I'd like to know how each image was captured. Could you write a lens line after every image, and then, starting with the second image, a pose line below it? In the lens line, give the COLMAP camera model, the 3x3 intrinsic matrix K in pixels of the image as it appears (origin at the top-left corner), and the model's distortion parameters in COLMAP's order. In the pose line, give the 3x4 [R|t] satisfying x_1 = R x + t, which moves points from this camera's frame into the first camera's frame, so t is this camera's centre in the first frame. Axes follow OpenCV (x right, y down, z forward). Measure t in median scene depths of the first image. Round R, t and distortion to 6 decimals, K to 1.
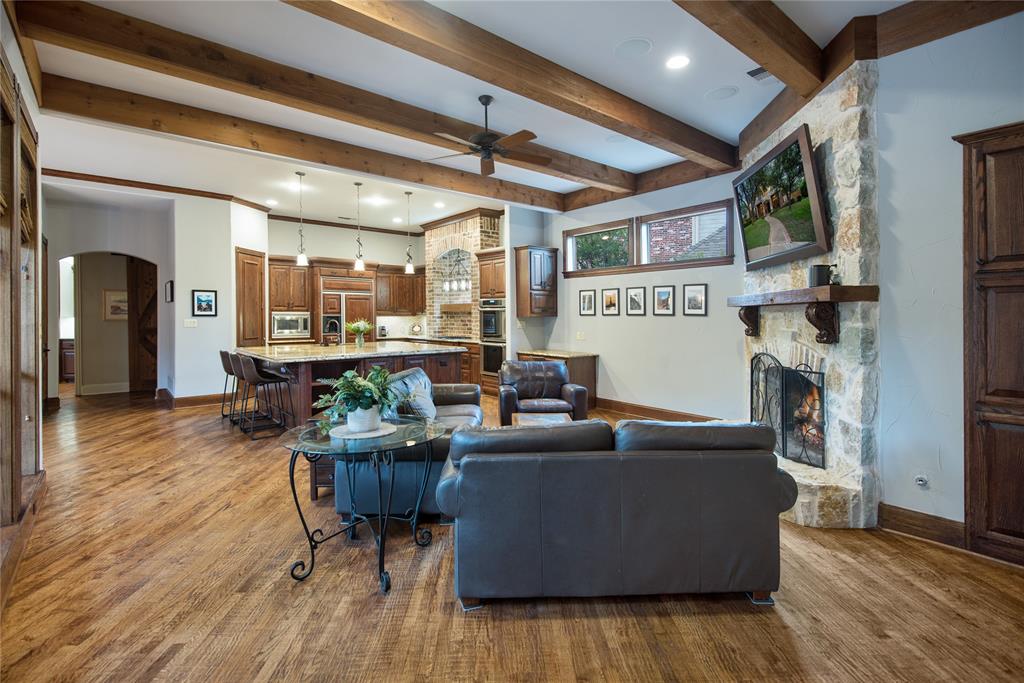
lens RADIAL K [[475.0, 0, 468.9], [0, 475.0, 312.0], [0, 0, 1]] dist [0.011209, -0.002886]
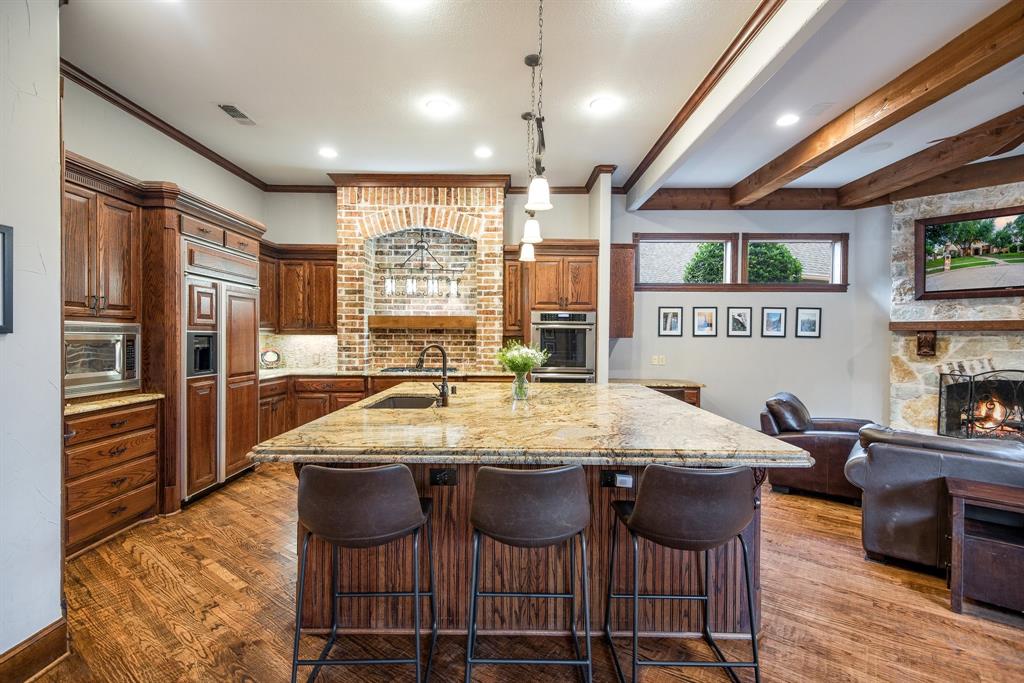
lens RADIAL K [[475.0, 0, 512.3], [0, 475.0, 340.2], [0, 0, 1]] dist [0.011209, -0.002886]
pose [[0.607532, -0.002958, 0.794290, -0.746328], [-0.013408, 0.999812, 0.013979, 0.007327], [-0.794182, -0.019143, 0.607378, 0.855698]]
